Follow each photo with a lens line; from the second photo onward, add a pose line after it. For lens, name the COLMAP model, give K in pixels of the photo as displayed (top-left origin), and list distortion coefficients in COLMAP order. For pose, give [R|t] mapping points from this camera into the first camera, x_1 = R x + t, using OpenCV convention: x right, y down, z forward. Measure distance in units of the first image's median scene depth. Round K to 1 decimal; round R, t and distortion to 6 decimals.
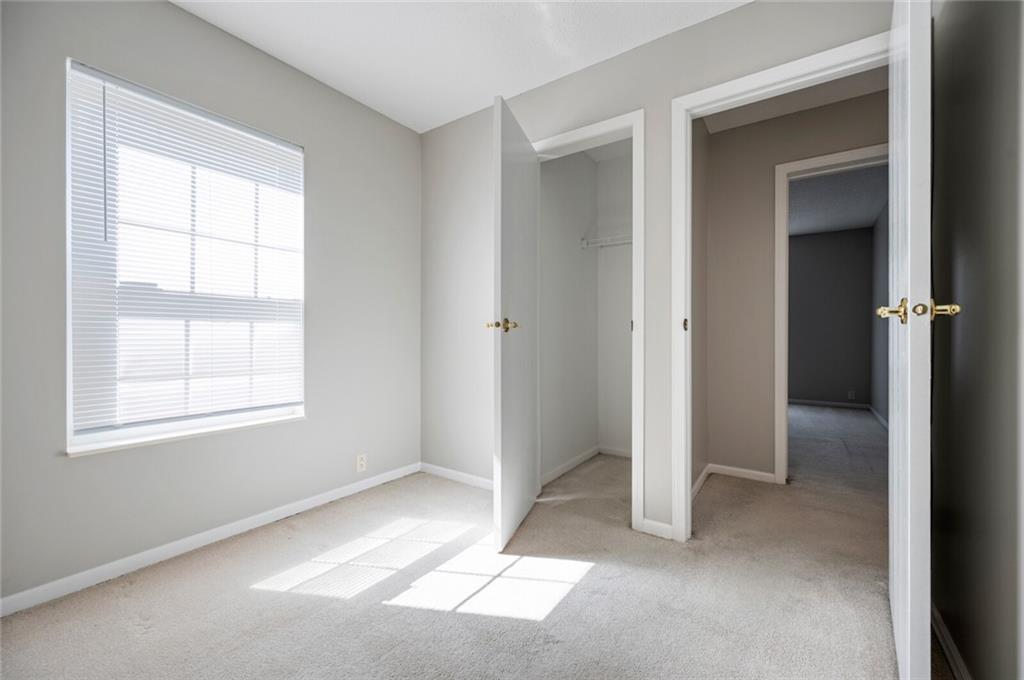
lens RADIAL K [[408.2, 0, 513.7], [0, 408.2, 339.8], [0, 0, 1]] dist [-0.001008, -0.000293]
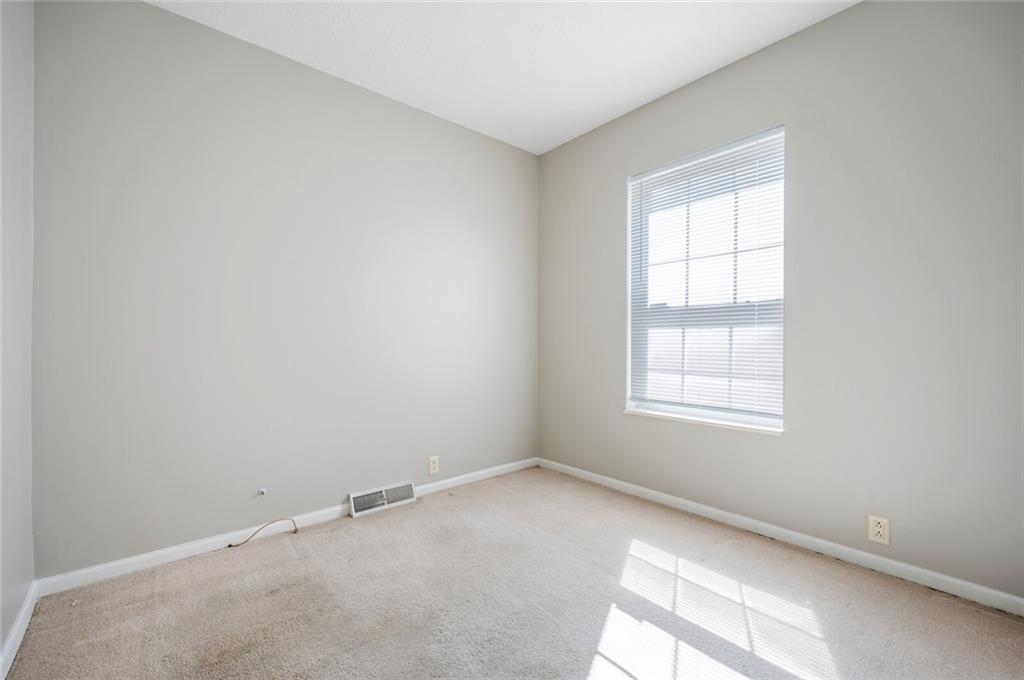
lens RADIAL K [[411.6, 0, 511.9], [0, 411.6, 341.4], [0, 0, 1]] dist [-0.003393, -0.000117]
pose [[-0.227862, -0.000841, -0.973693, 0.568950], [-0.006067, 0.999981, 0.000556, -0.004655], [0.973675, 0.006034, -0.227863, 0.766545]]
